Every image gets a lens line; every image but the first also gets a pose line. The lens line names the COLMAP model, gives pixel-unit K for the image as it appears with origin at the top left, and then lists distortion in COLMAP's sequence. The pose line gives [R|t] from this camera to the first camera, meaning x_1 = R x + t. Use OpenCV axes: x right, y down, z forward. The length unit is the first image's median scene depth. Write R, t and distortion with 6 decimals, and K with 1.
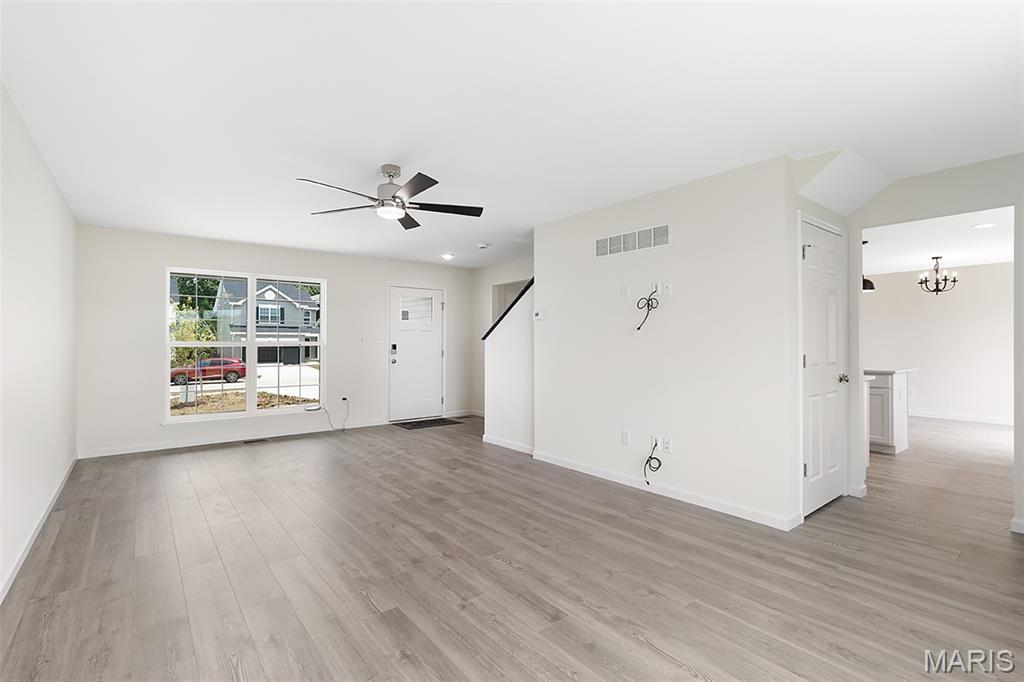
lens RADIAL K [[477.9, 0, 508.5], [0, 477.9, 340.6], [0, 0, 1]] dist [0.002684, 0.000912]
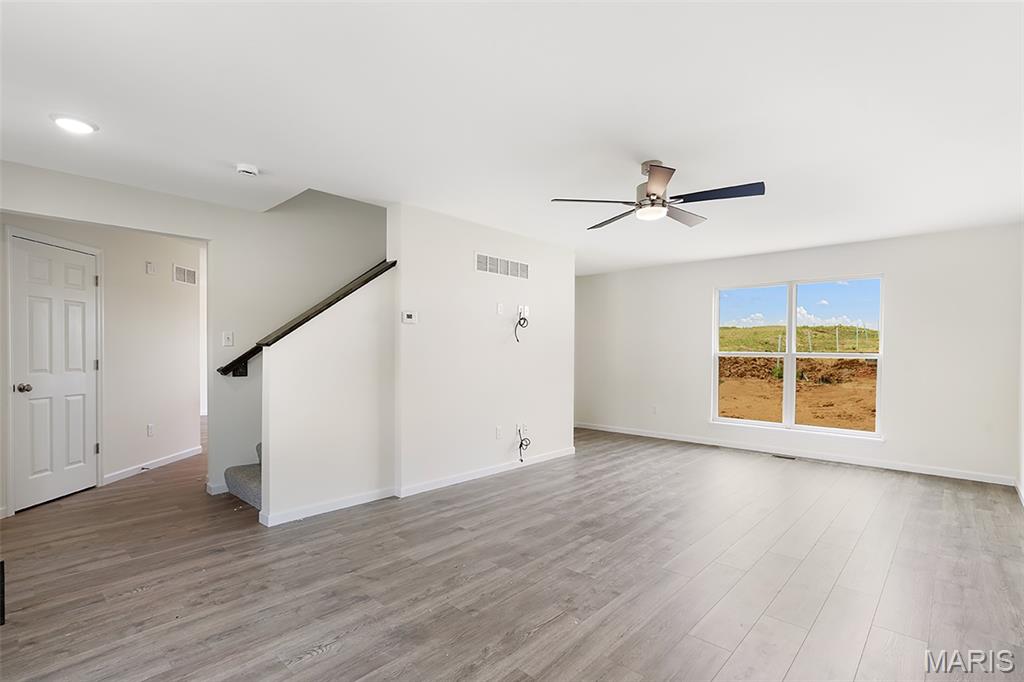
lens RADIAL K [[486.7, 0, 510.5], [0, 486.7, 355.0], [0, 0, 1]] dist [0.000323, 0.000386]
pose [[-0.157692, -0.007489, 0.987460, -1.006662], [-0.010490, 0.999928, 0.005908, 0.005281], [-0.987433, -0.009427, -0.157759, 1.247800]]
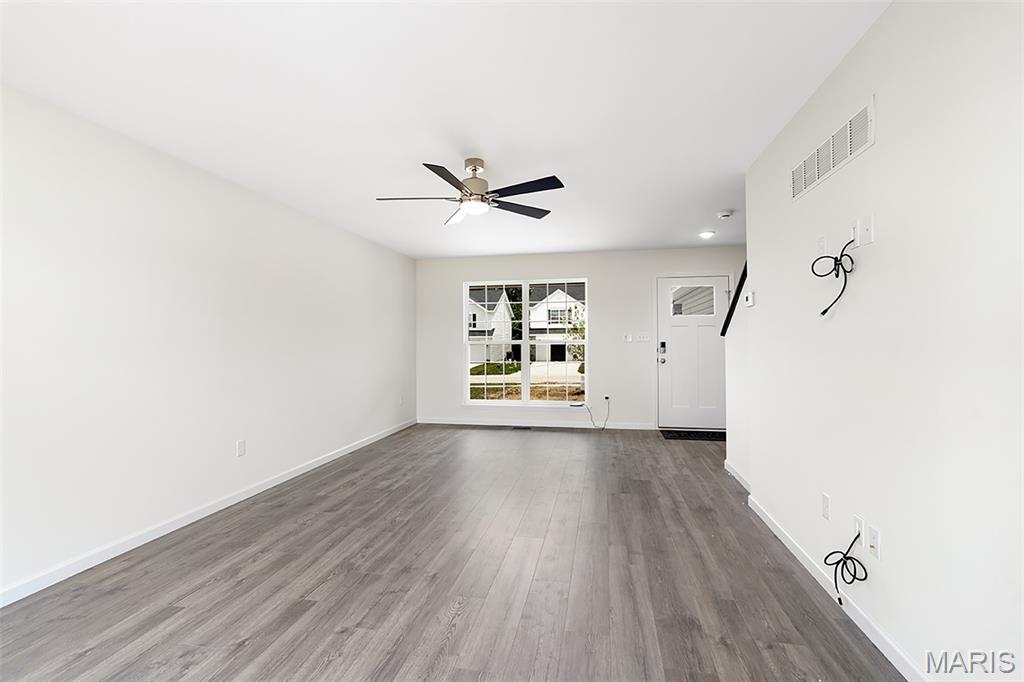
lens RADIAL K [[470.0, 0, 507.6], [0, 470.0, 331.5], [0, 0, 1]] dist [0.000543, 0.001052]
pose [[0.645332, -0.020933, -0.763615, 0.462620], [0.009757, 0.999769, -0.019161, 0.003894], [0.763840, 0.004915, 0.645388, 0.380222]]
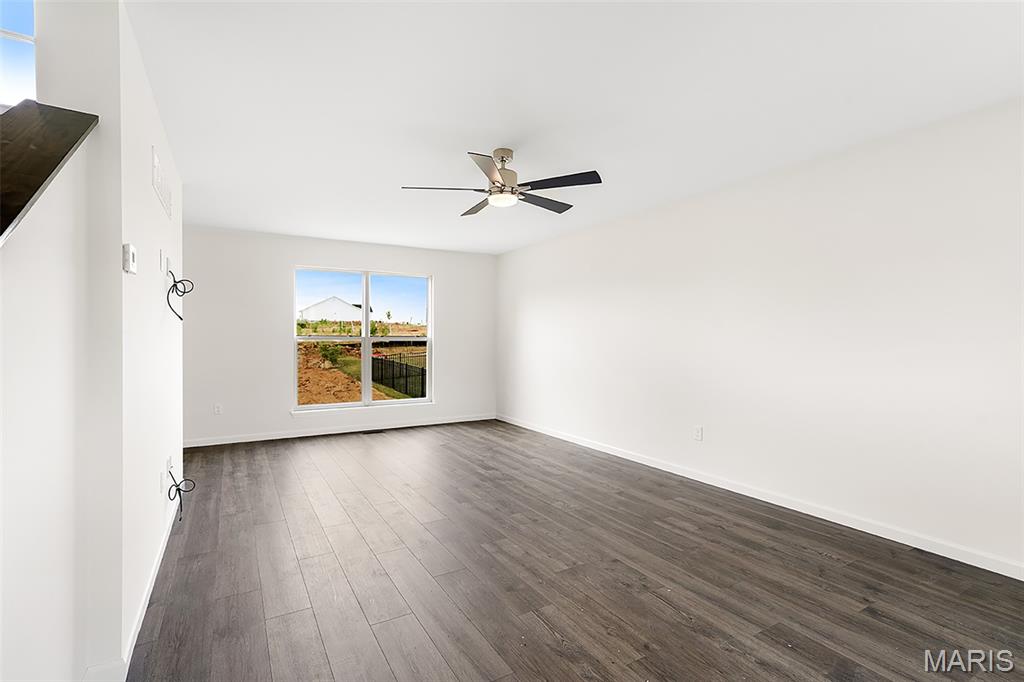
lens RADIAL K [[477.9, 0, 508.5], [0, 477.9, 340.6], [0, 0, 1]] dist [0.002684, 0.000912]
pose [[-0.990396, -0.002680, 0.138234, -0.341606], [-0.002397, 0.999995, 0.002210, 0.006141], [-0.138239, 0.001857, -0.990397, 1.701923]]
